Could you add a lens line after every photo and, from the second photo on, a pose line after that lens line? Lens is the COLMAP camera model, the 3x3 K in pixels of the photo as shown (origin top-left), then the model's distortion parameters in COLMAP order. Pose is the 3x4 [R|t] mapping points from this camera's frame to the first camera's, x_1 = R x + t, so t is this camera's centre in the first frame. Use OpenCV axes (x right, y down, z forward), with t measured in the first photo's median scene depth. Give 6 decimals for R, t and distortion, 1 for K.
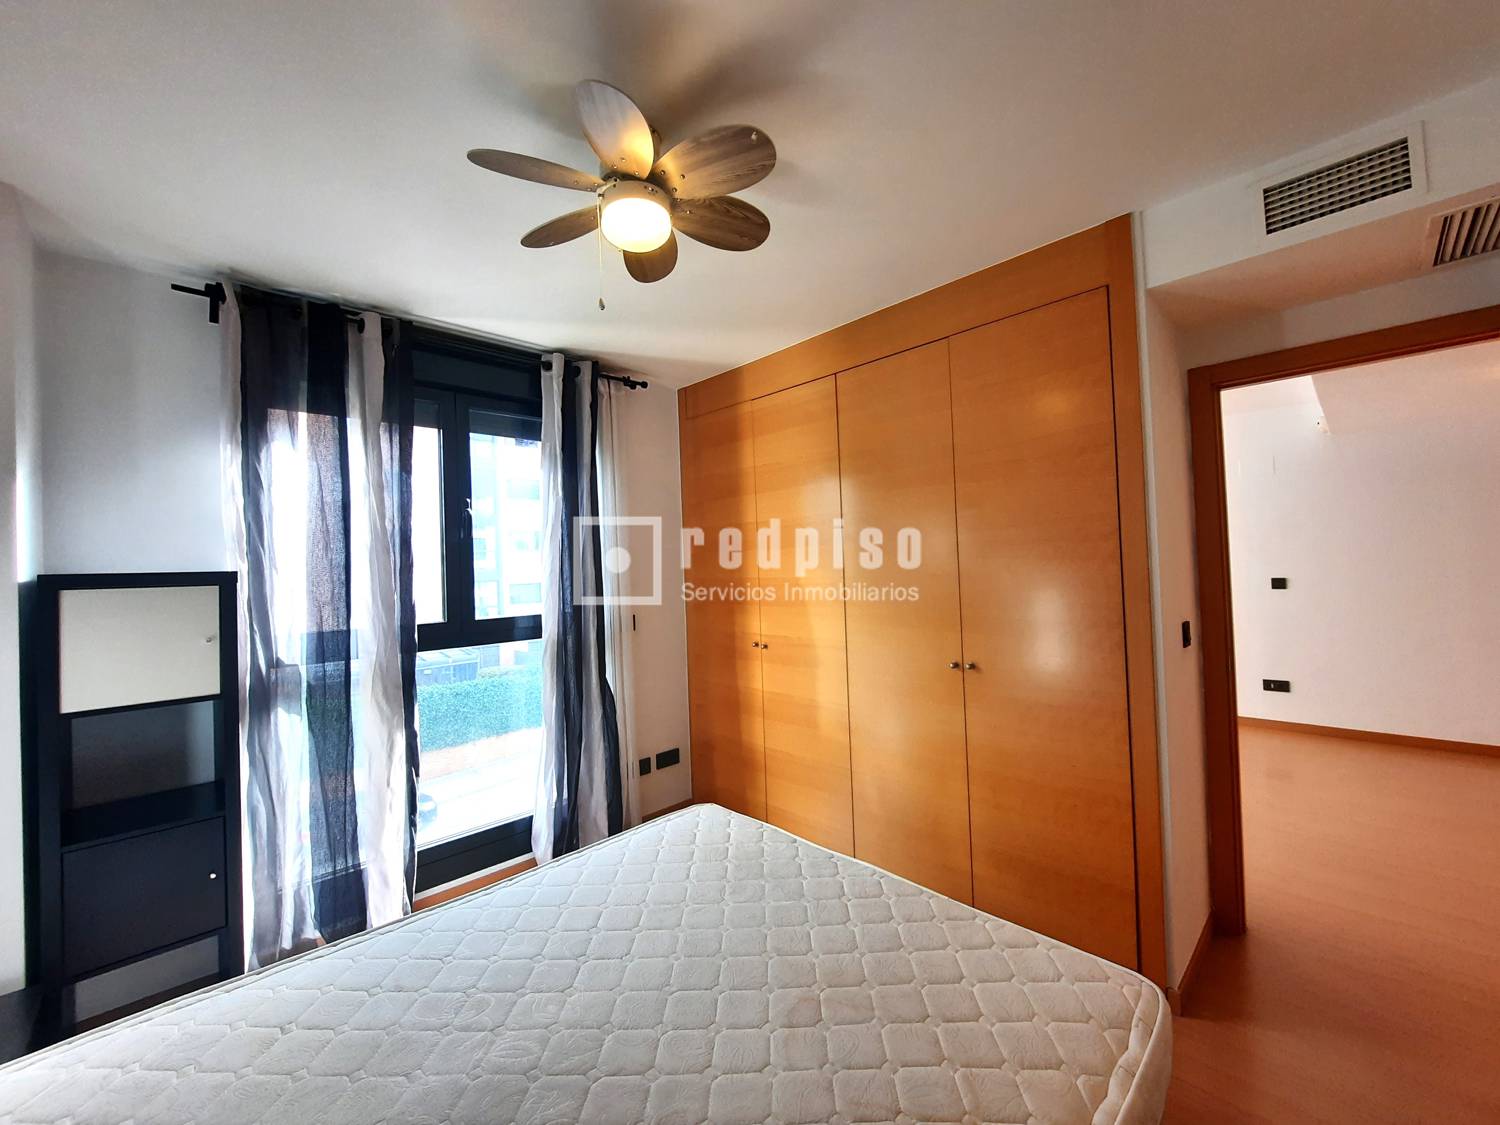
lens RADIAL K [[601.8, 0, 755.1], [0, 601.8, 560.7], [0, 0, 1]] dist [-0.008292, -0.001903]
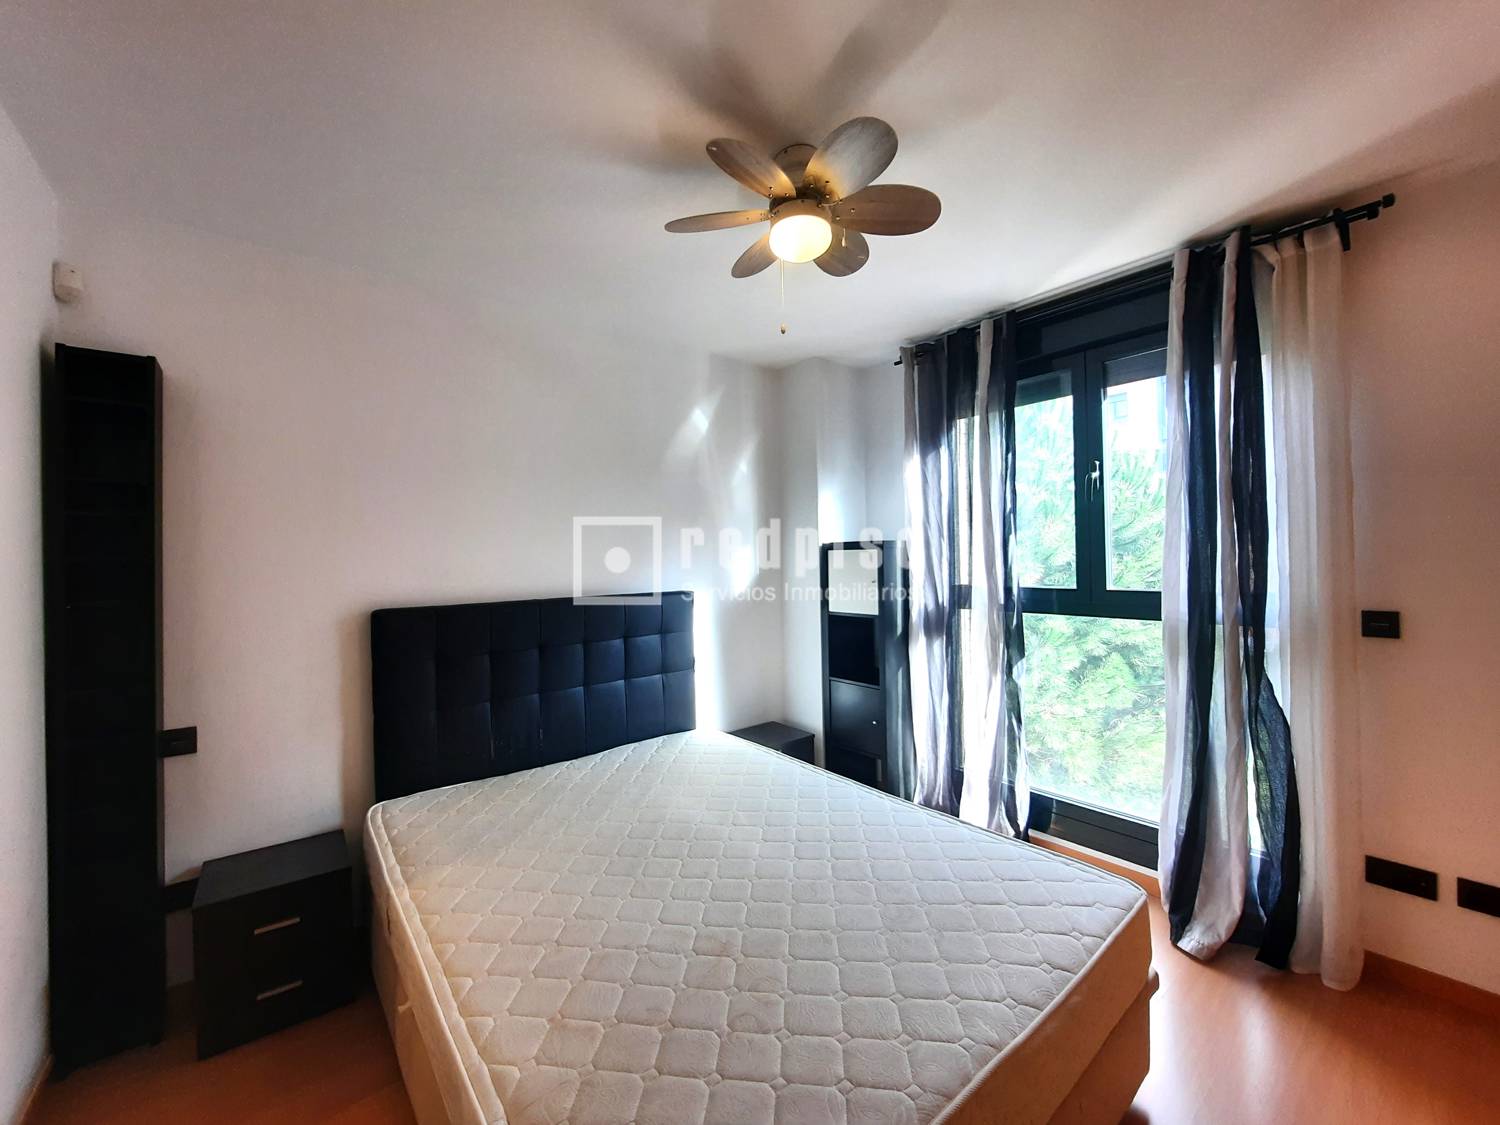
lens RADIAL K [[601.8, 0, 754.6], [0, 601.8, 558.5], [0, 0, 1]] dist [-0.008292, -0.001903]
pose [[-0.086983, 0.030388, -0.995746, 0.501989], [0.029458, 0.999176, 0.027920, 0.008057], [0.995774, -0.026904, -0.087806, 0.536453]]
